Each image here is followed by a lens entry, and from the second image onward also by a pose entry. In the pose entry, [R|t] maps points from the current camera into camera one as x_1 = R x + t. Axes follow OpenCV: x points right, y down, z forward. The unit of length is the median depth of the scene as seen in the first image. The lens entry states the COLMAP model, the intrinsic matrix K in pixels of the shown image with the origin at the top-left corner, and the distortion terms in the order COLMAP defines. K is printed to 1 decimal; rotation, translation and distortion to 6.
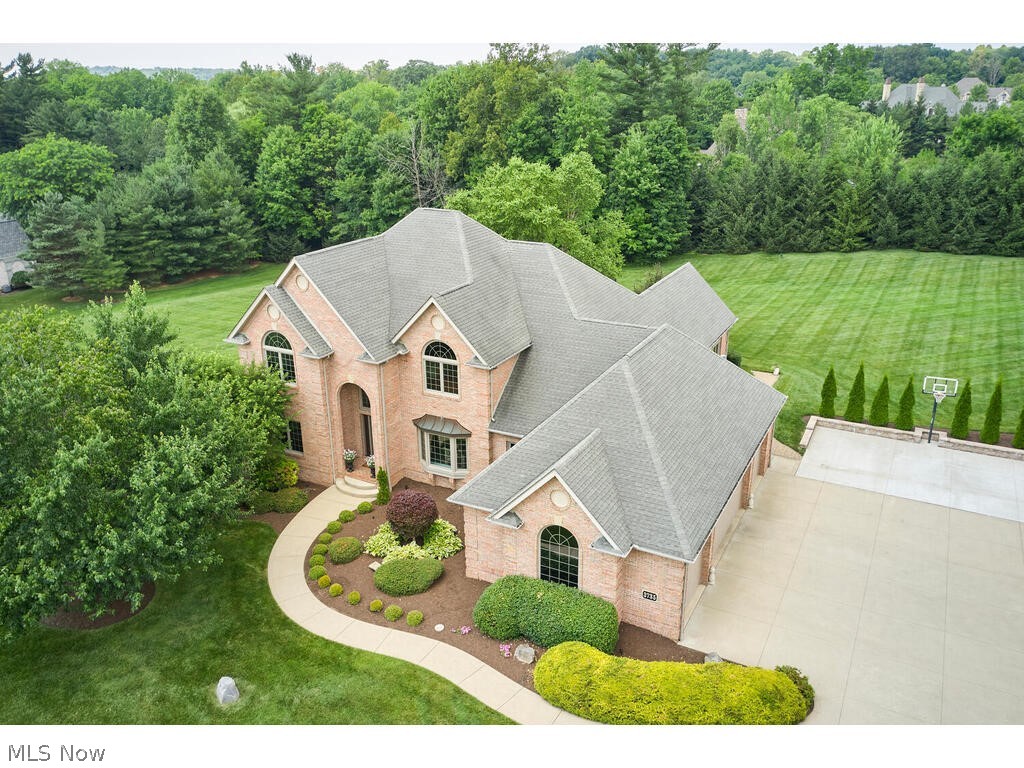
lens RADIAL K [[812.2, 0, 512.0], [0, 812.2, 384.0], [0, 0, 1]] dist [-0.003793, 0.002203]
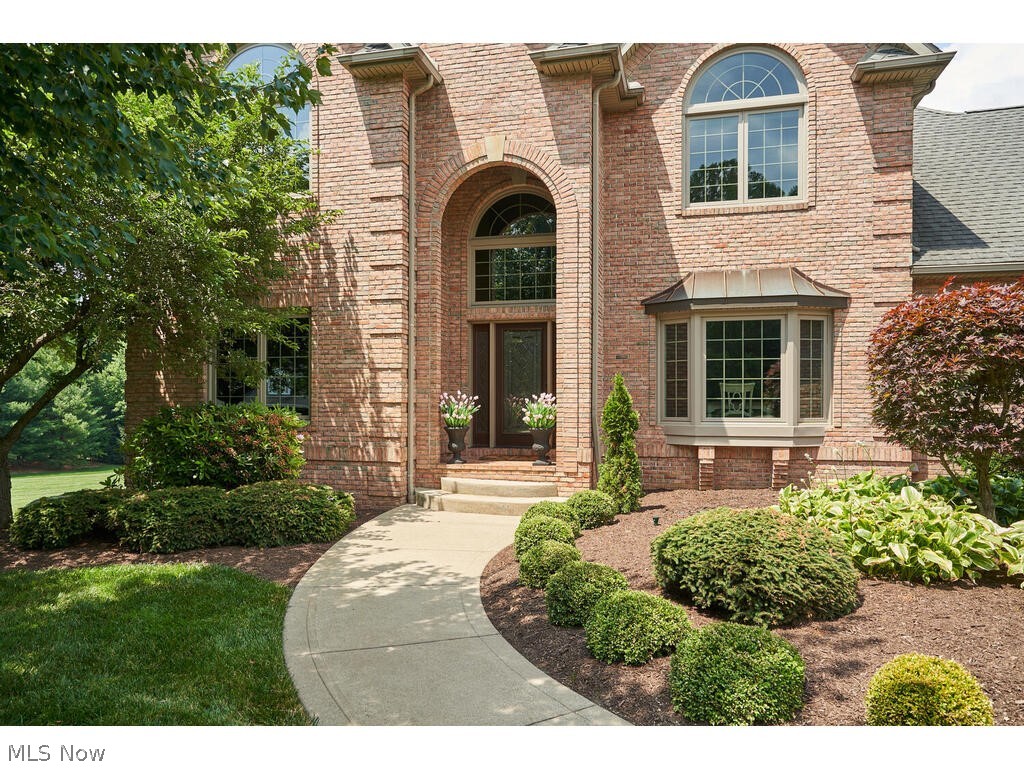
lens RADIAL K [[812.2, 0, 512.0], [0, 812.2, 384.0], [0, 0, 1]] dist [-0.003793, 0.002203]
pose [[0.982998, 0.015637, 0.182950, -0.247113], [0.051520, 0.932855, -0.356548, 0.206240], [-0.176241, 0.359912, 0.916189, 0.699465]]
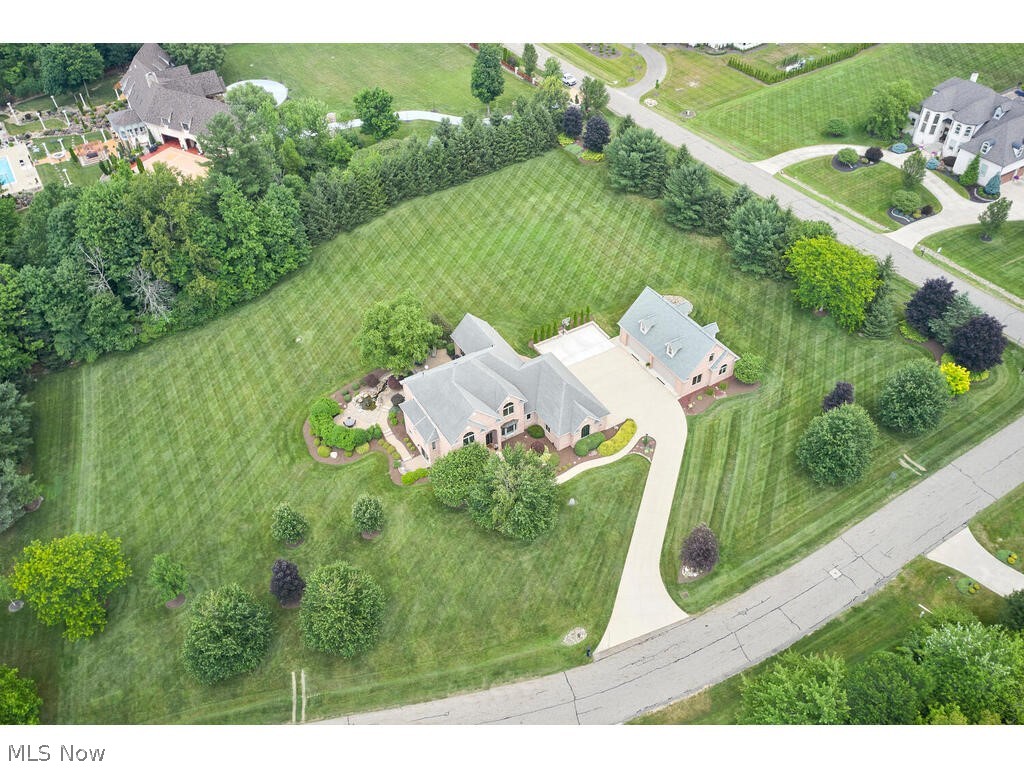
lens RADIAL K [[812.2, 0, 512.0], [0, 812.2, 384.0], [0, 0, 1]] dist [-0.003793, 0.002203]
pose [[0.524821, -0.578415, 0.624499, -1.949598], [0.310091, 0.813161, 0.492558, -1.612252], [-0.792721, -0.064853, 0.606125, -0.907736]]
